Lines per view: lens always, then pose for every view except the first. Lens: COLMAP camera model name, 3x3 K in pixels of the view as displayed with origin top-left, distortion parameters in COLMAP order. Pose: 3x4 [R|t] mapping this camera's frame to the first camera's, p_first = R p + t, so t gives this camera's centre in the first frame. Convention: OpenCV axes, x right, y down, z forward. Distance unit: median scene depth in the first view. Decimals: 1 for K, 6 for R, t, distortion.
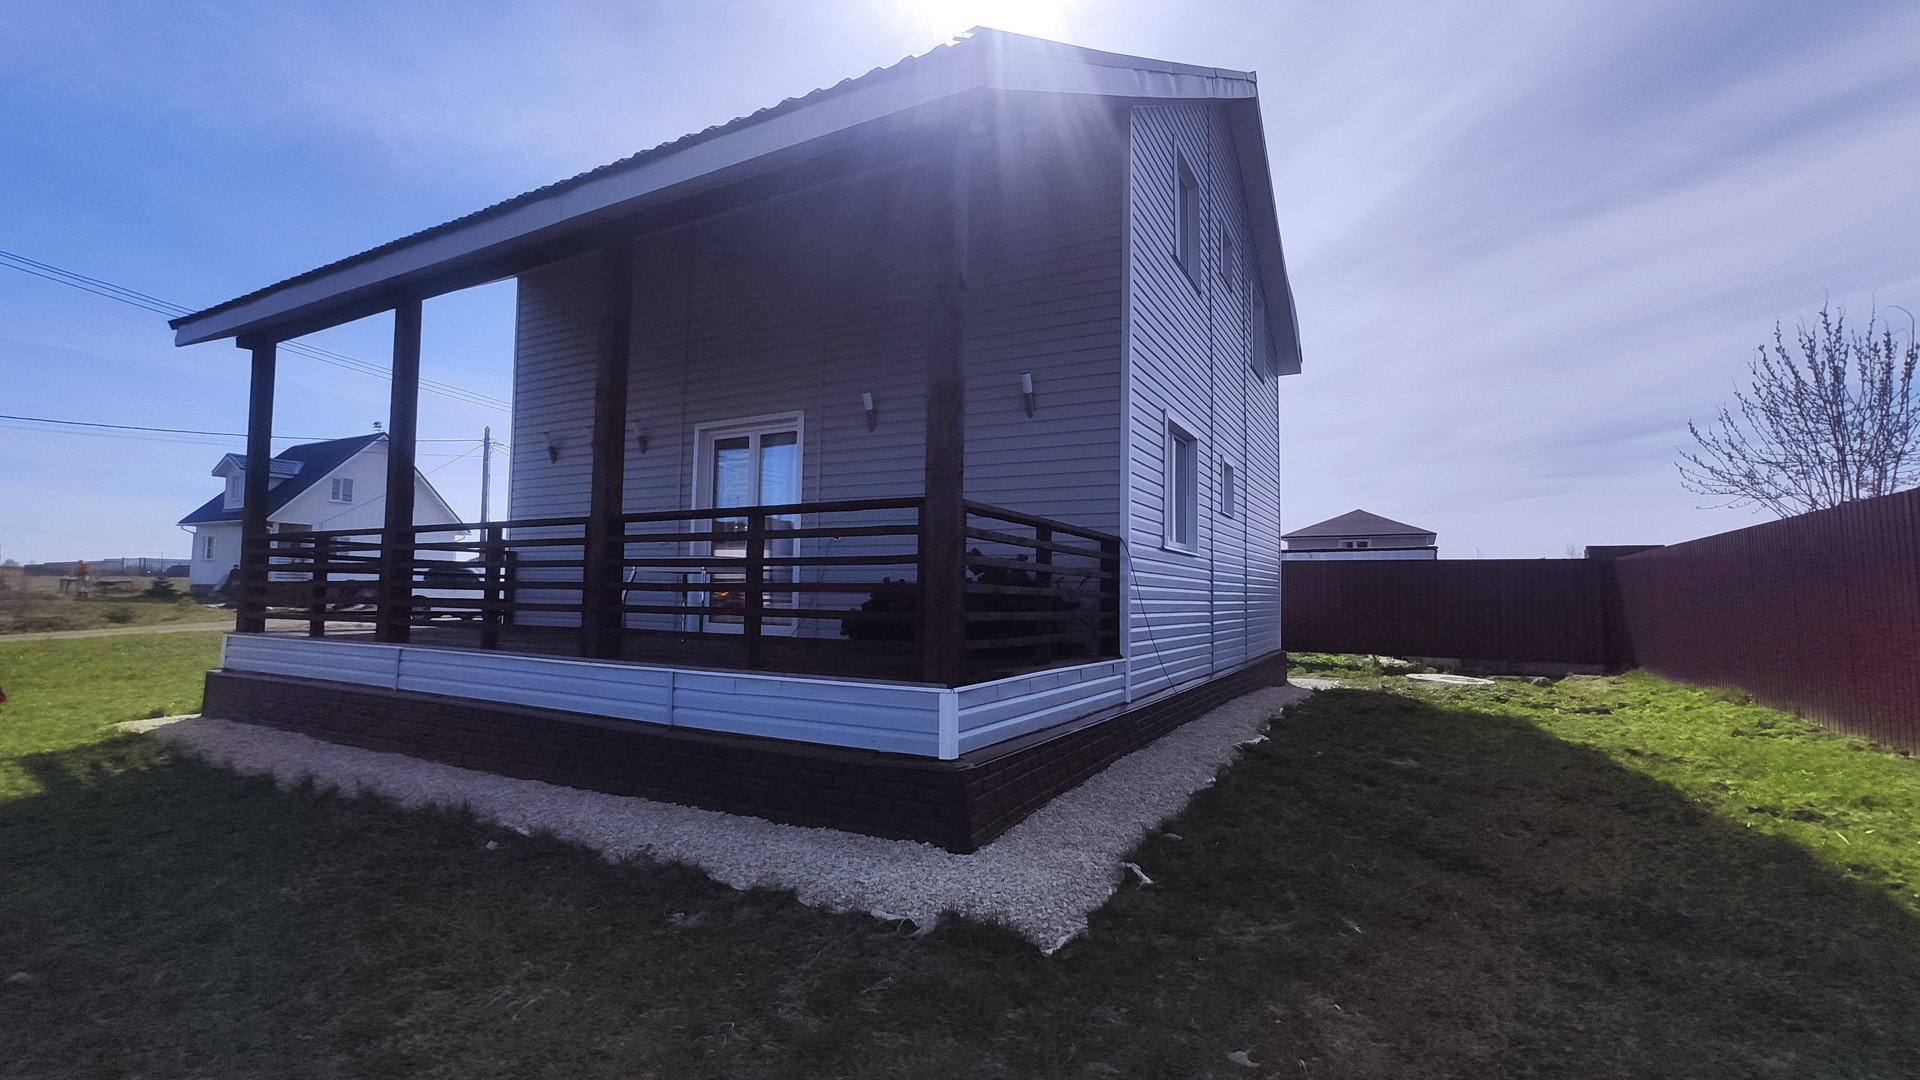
lens RADIAL K [[831.2, 0, 955.7], [0, 831.2, 544.1], [0, 0, 1]] dist [-0.018851, 0.010210]
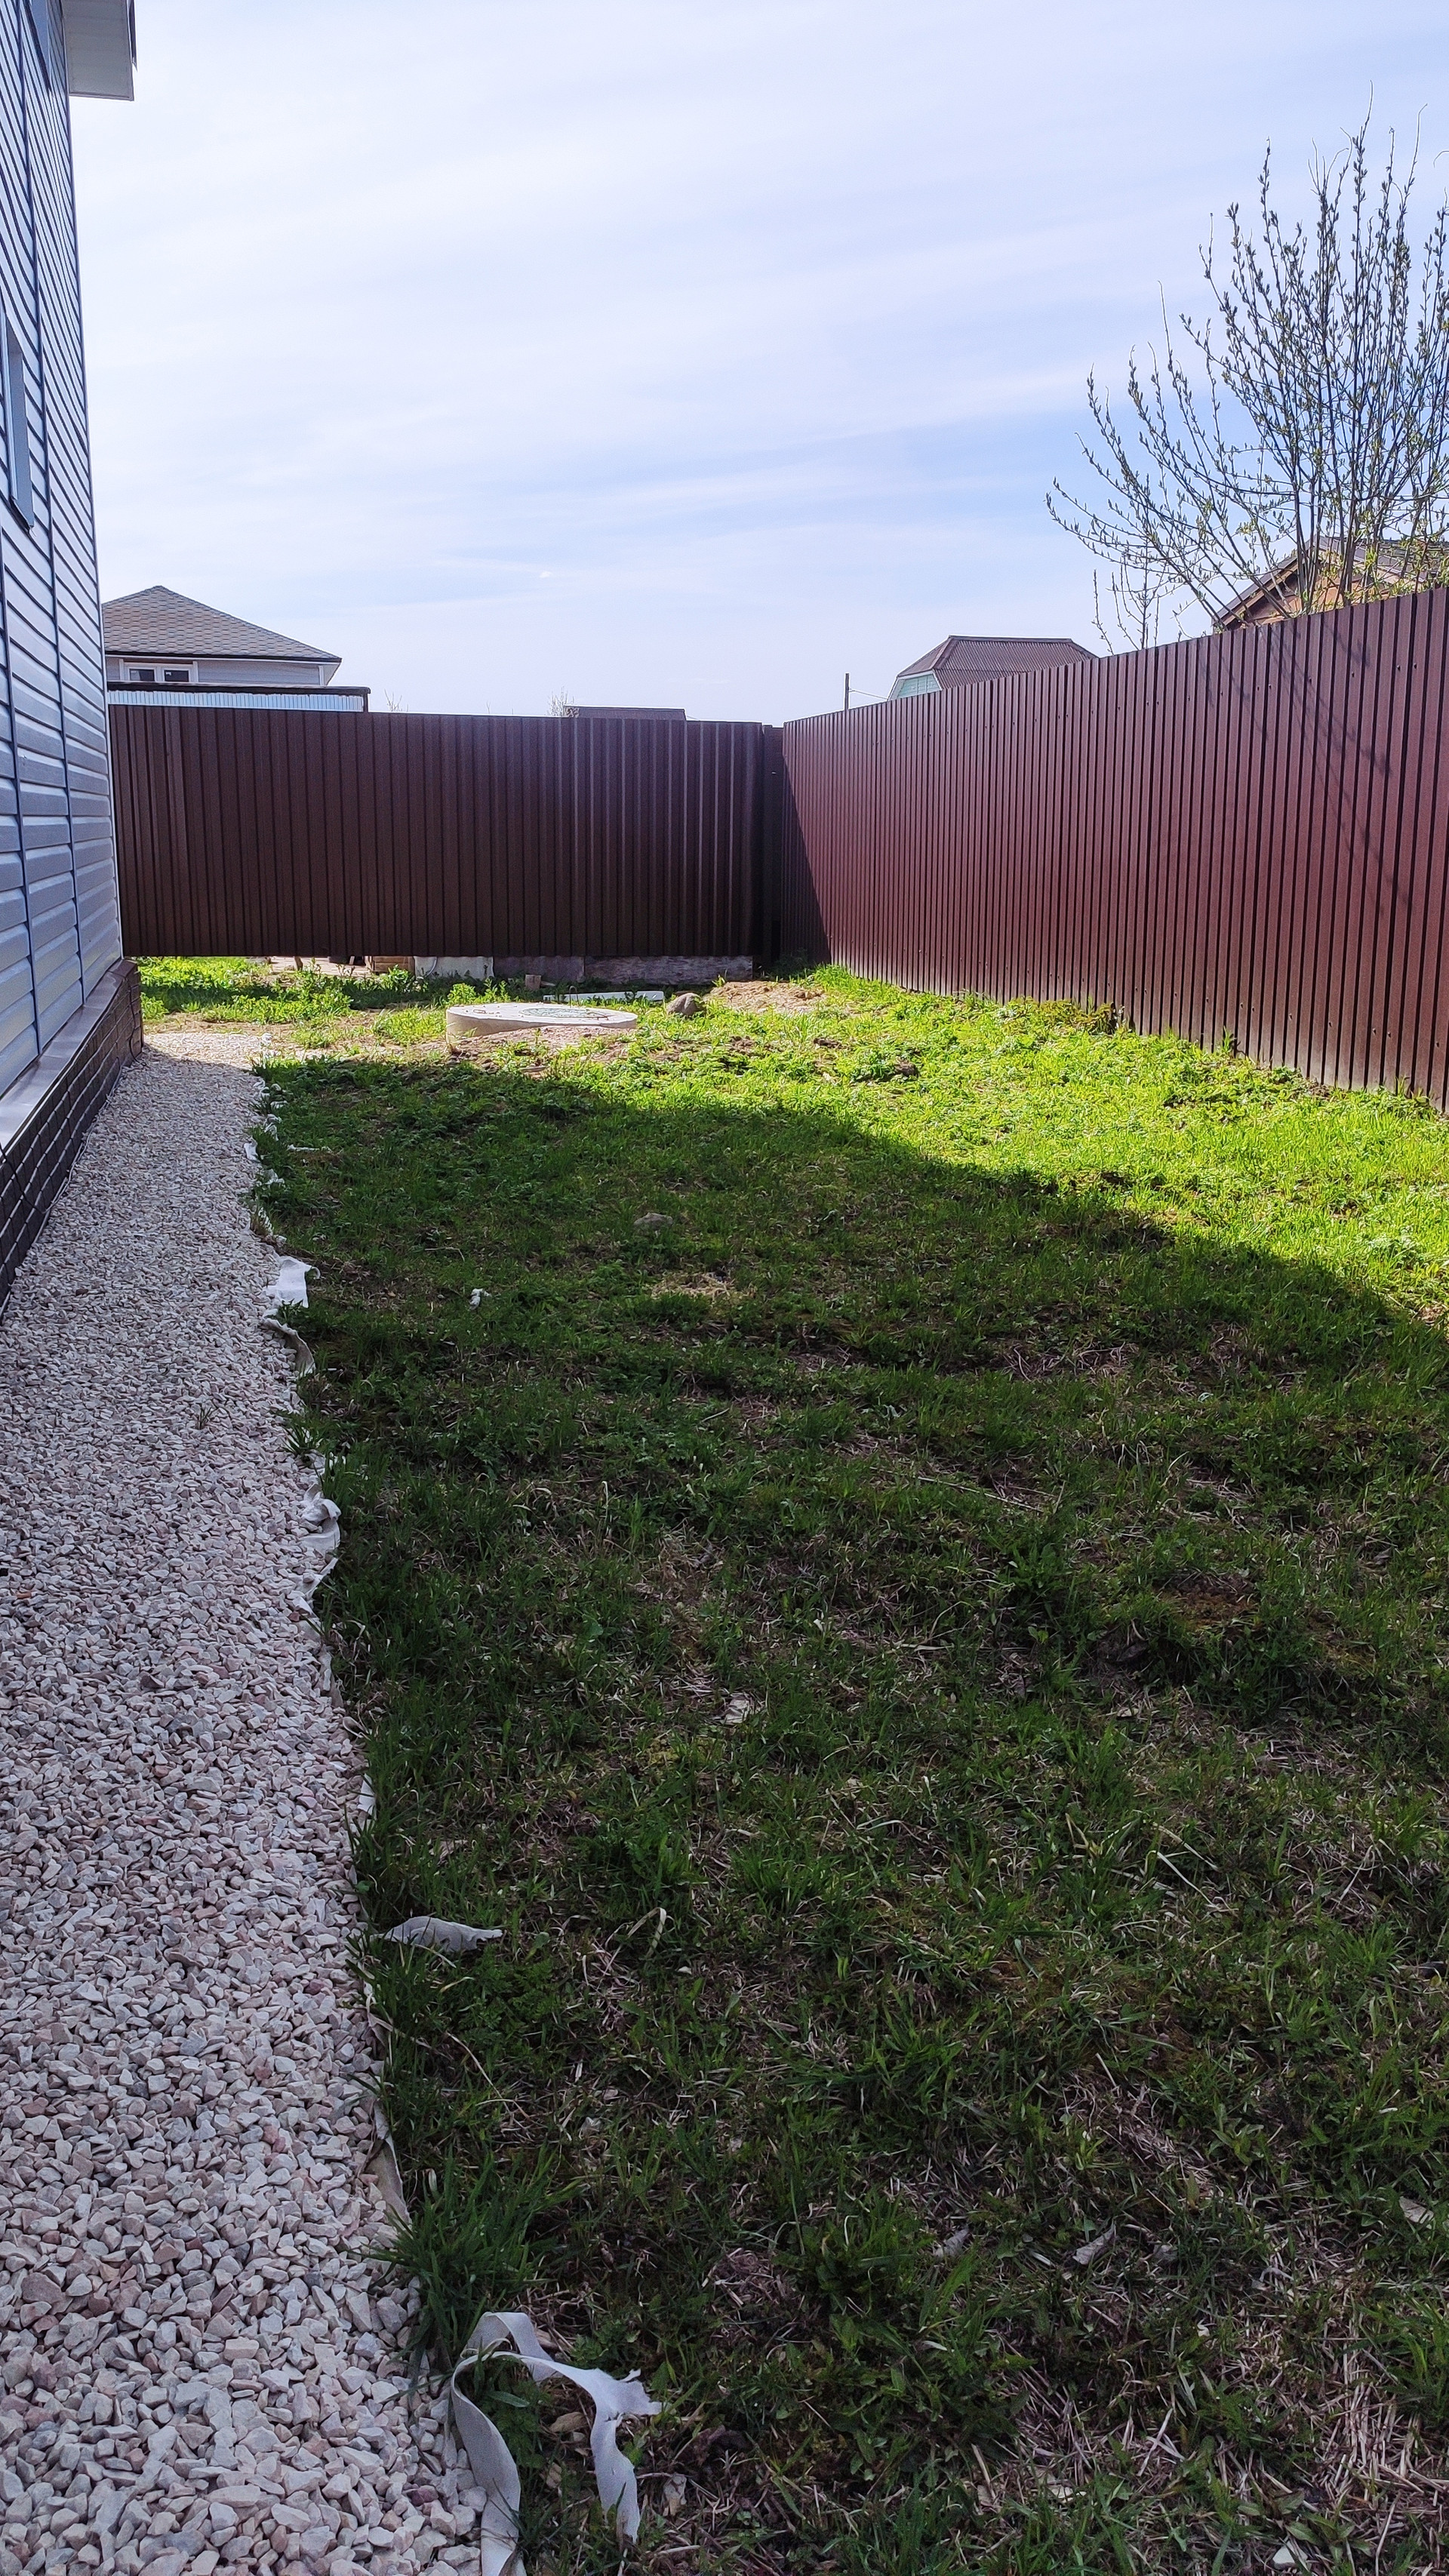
lens RADIAL K [[2052.1, 0, 725.2], [0, 2052.1, 1276.2], [0, 0, 1]] dist [-0.008107, -0.007129]
pose [[0.746423, -0.144436, 0.649608, 0.001596], [-0.045447, 0.962819, 0.266296, 0.015974], [-0.663918, -0.228292, 0.712106, 0.179148]]
